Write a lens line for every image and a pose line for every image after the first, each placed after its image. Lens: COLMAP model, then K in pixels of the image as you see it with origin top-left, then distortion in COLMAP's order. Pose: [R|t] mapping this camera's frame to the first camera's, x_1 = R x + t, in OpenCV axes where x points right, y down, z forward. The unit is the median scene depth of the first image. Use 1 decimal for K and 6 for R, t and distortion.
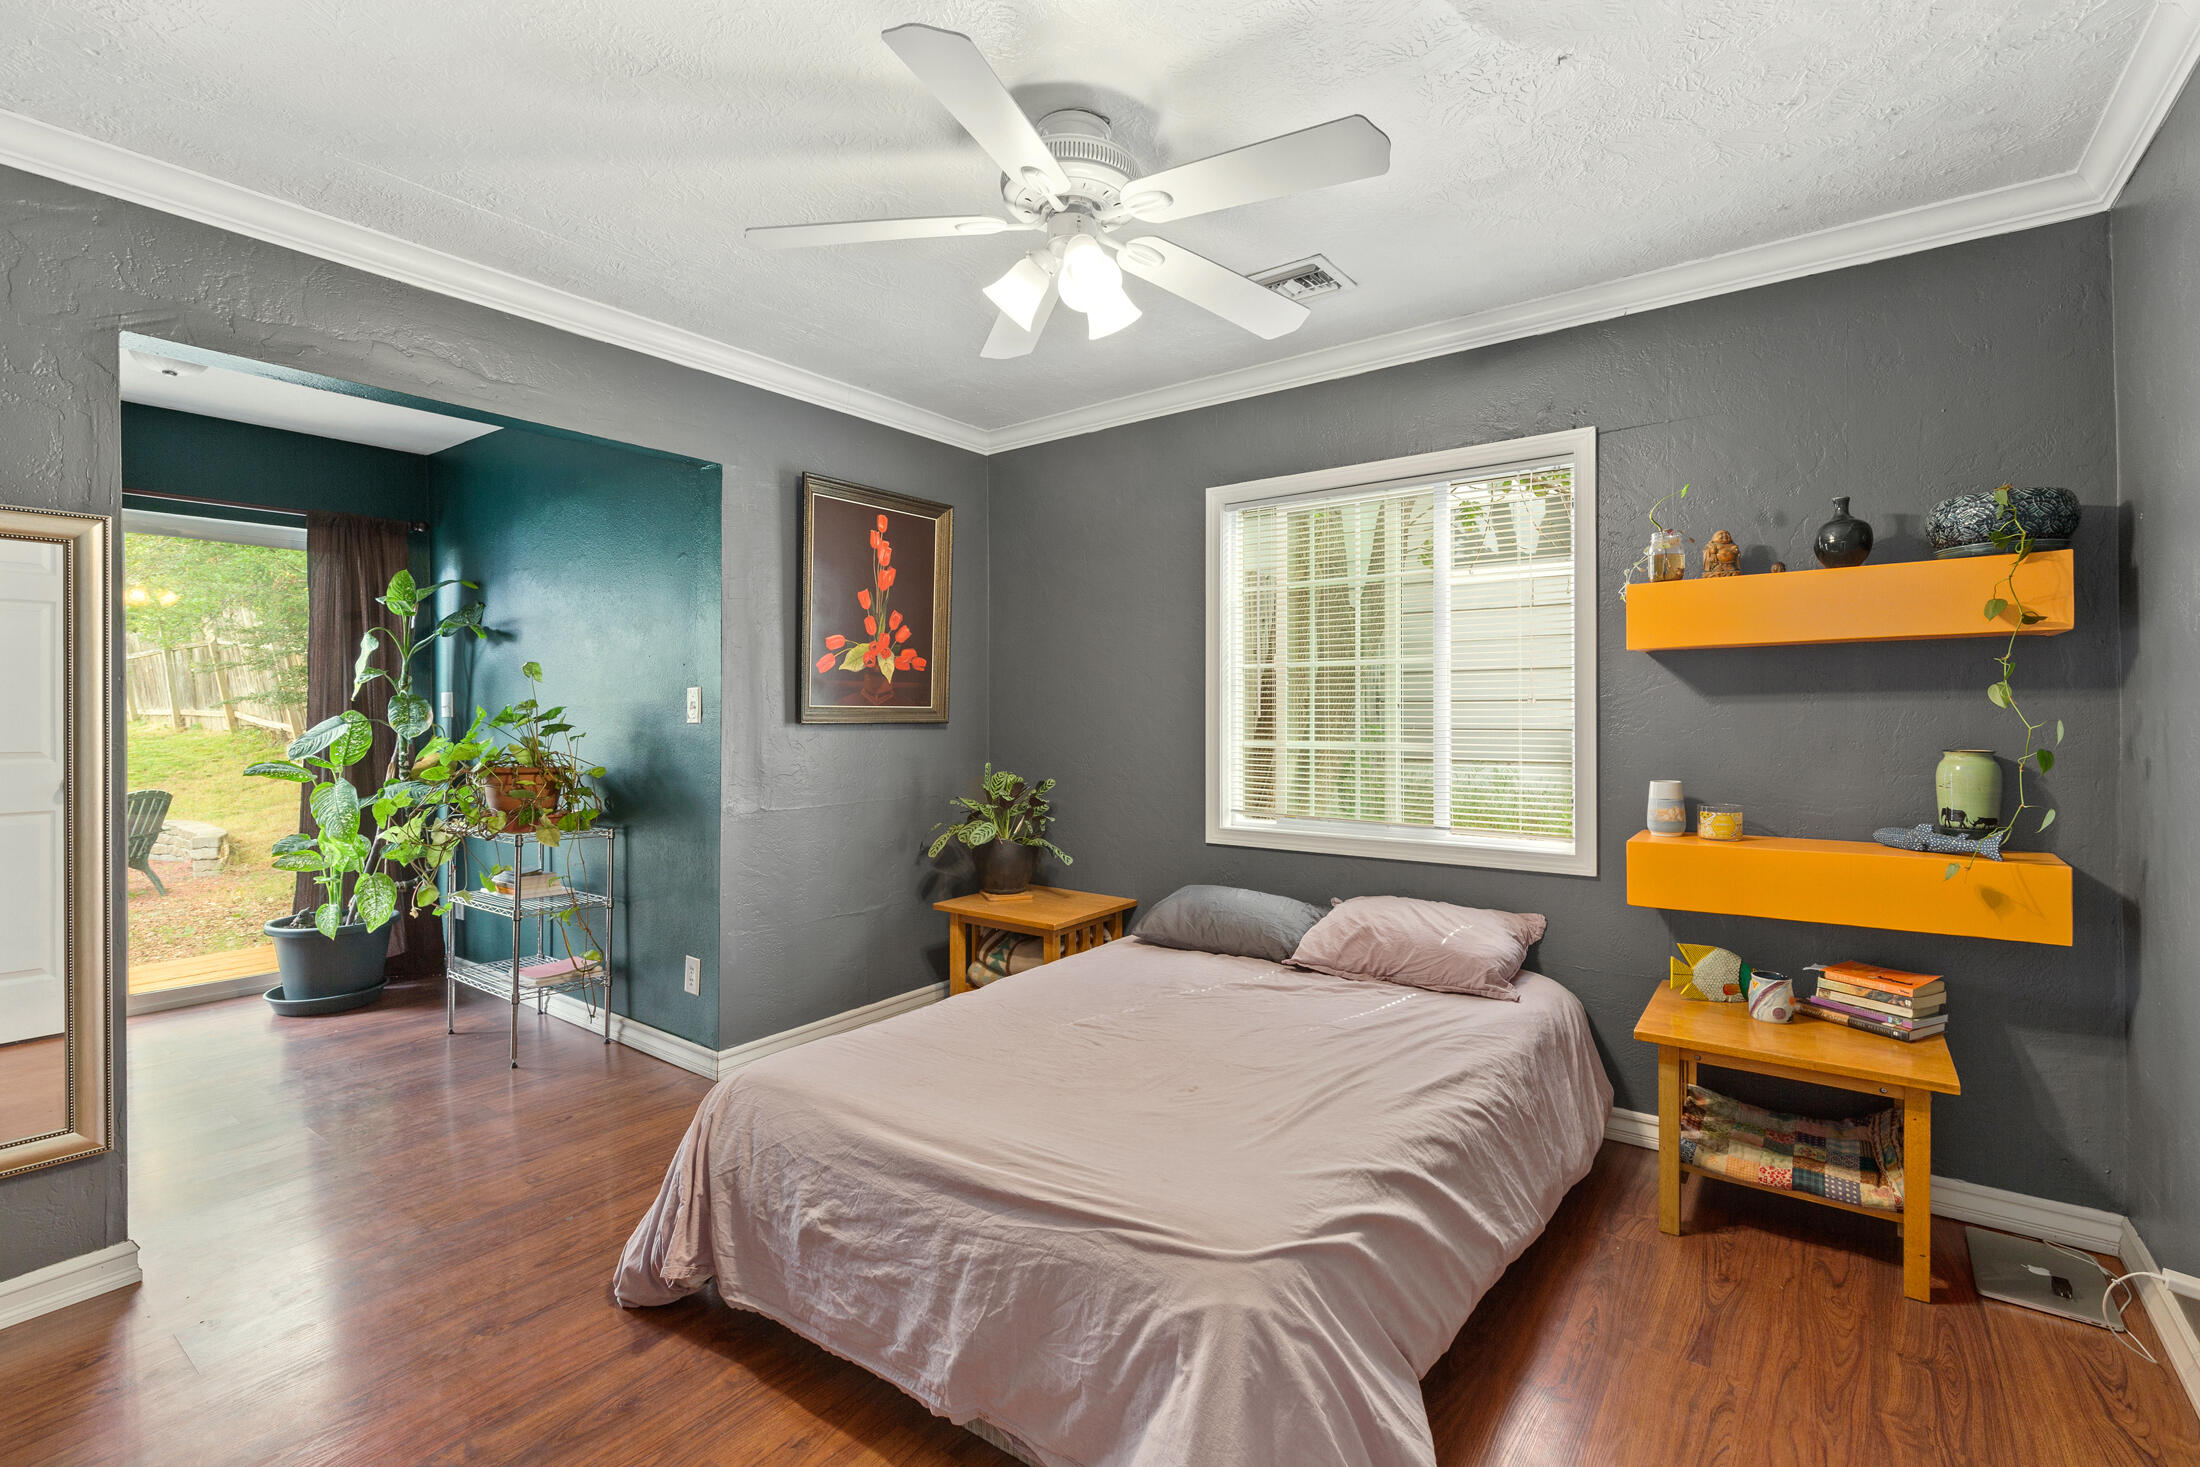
lens RADIAL K [[990.4, 0, 1100.1], [0, 990.4, 712.3], [0, 0, 1]] dist [0.005409, 0.000393]
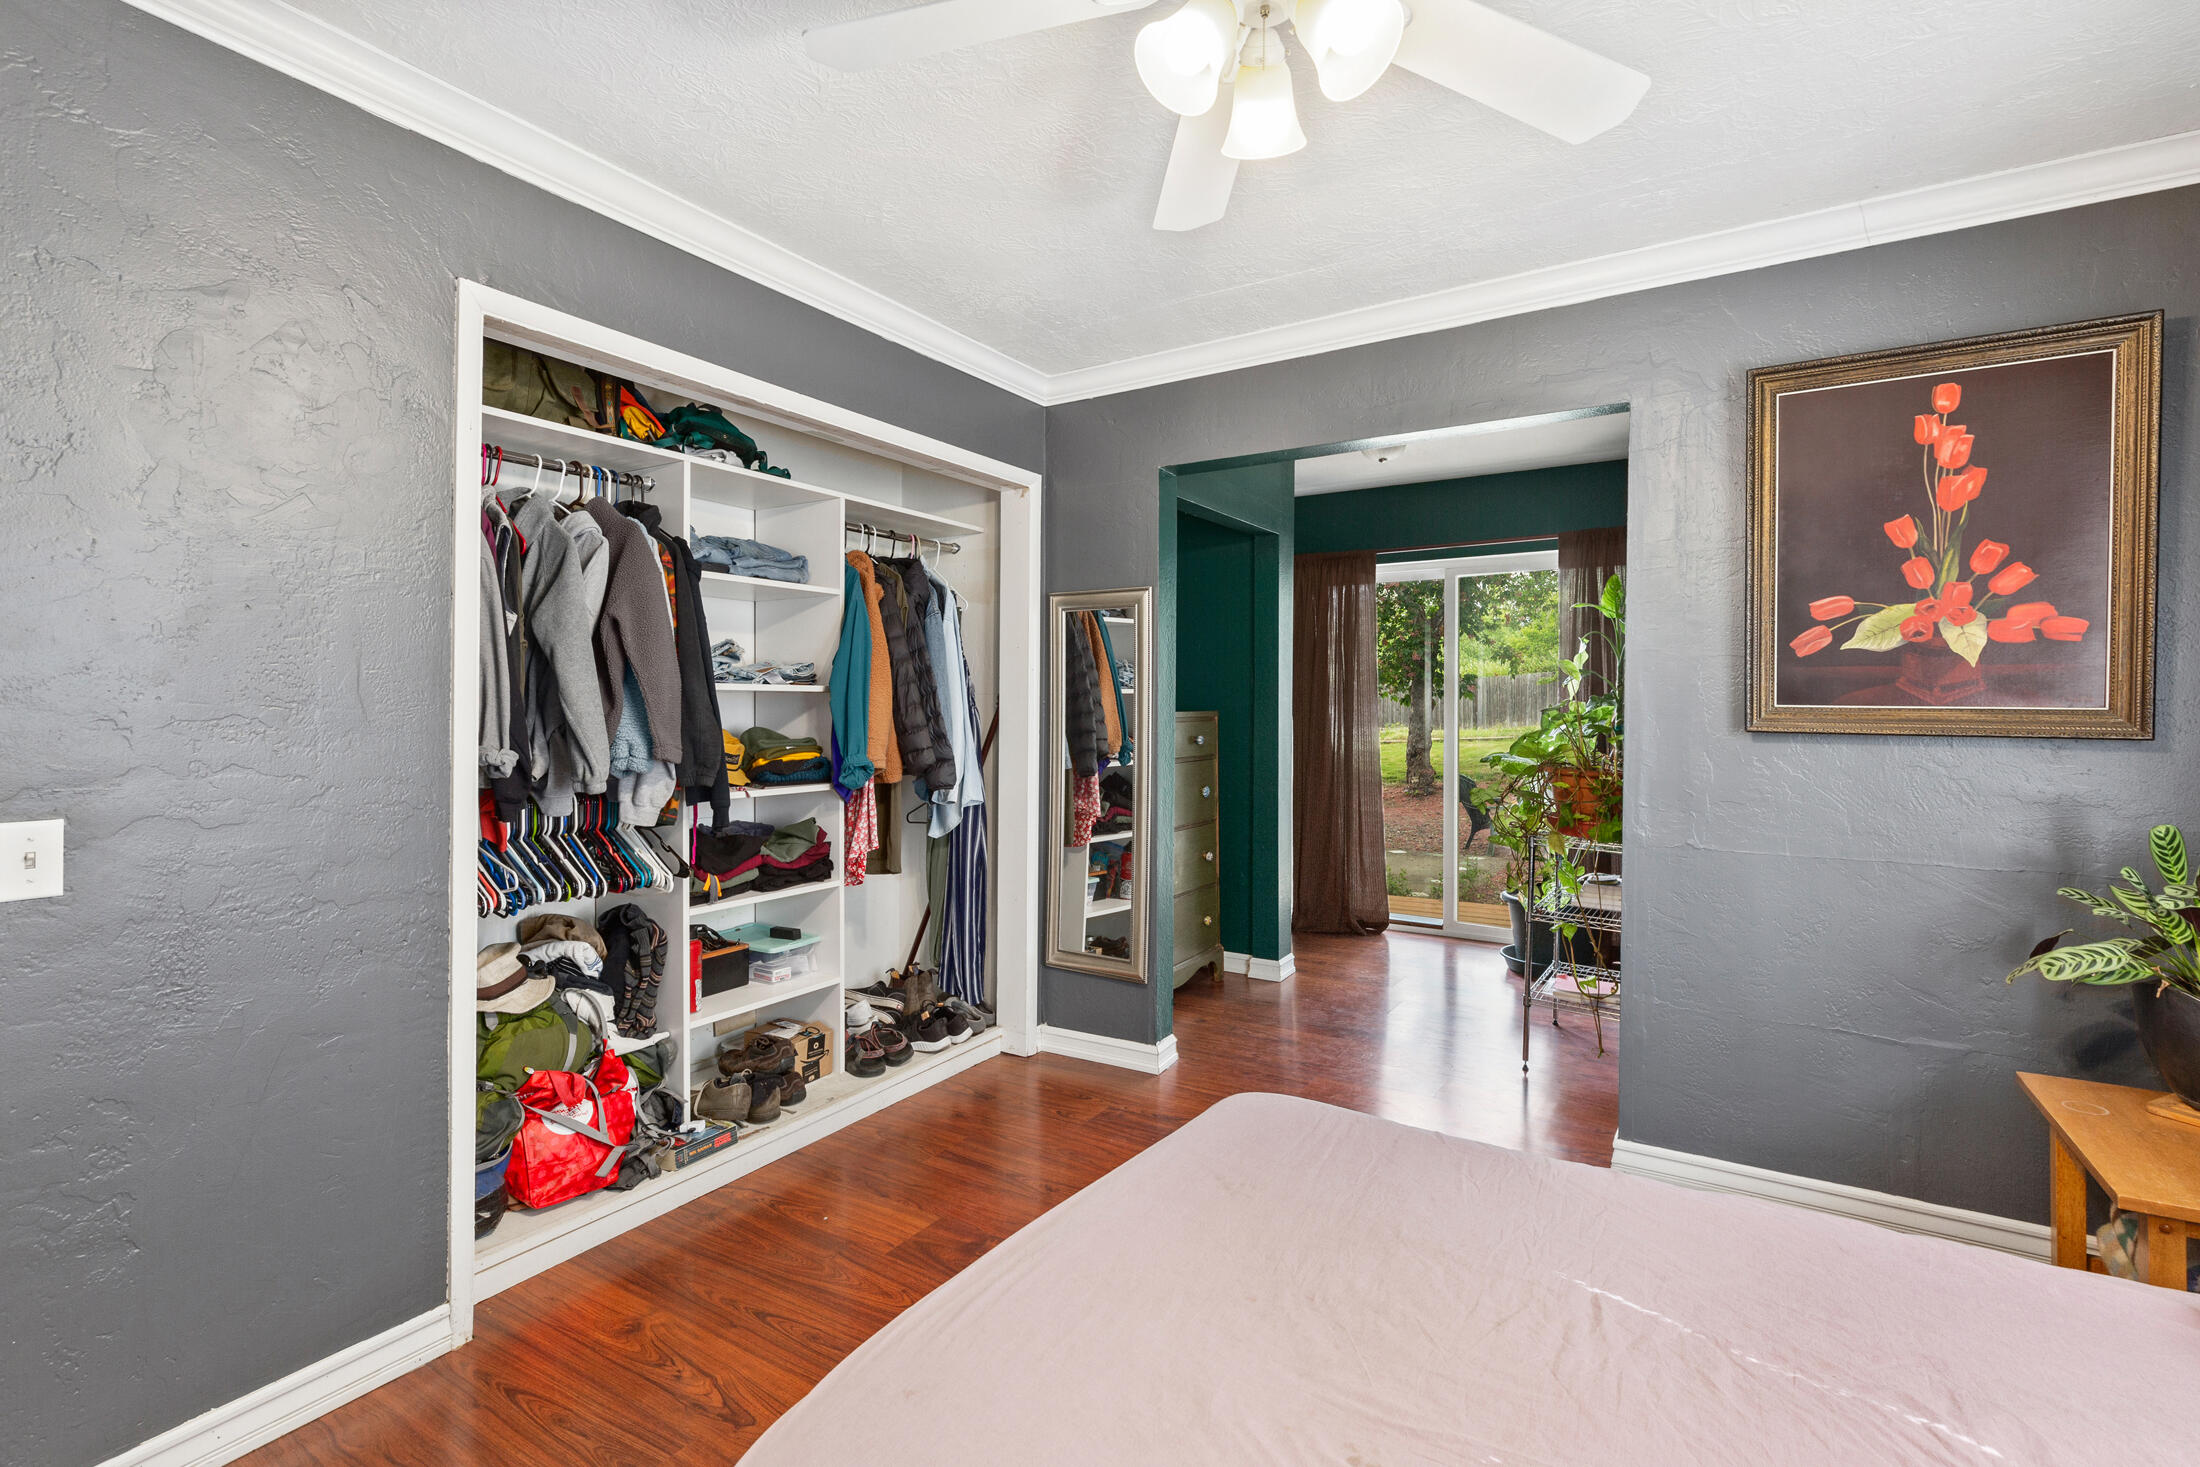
lens RADIAL K [[1008.6, 0, 1112.6], [0, 1008.6, 703.0], [0, 0, 1]] dist [0.002803, -0.000578]
pose [[0.082226, 0.000819, -0.996613, 0.341209], [-0.008781, 0.999961, 0.000098, -0.003970], [0.996575, 0.008743, 0.082230, 0.455034]]
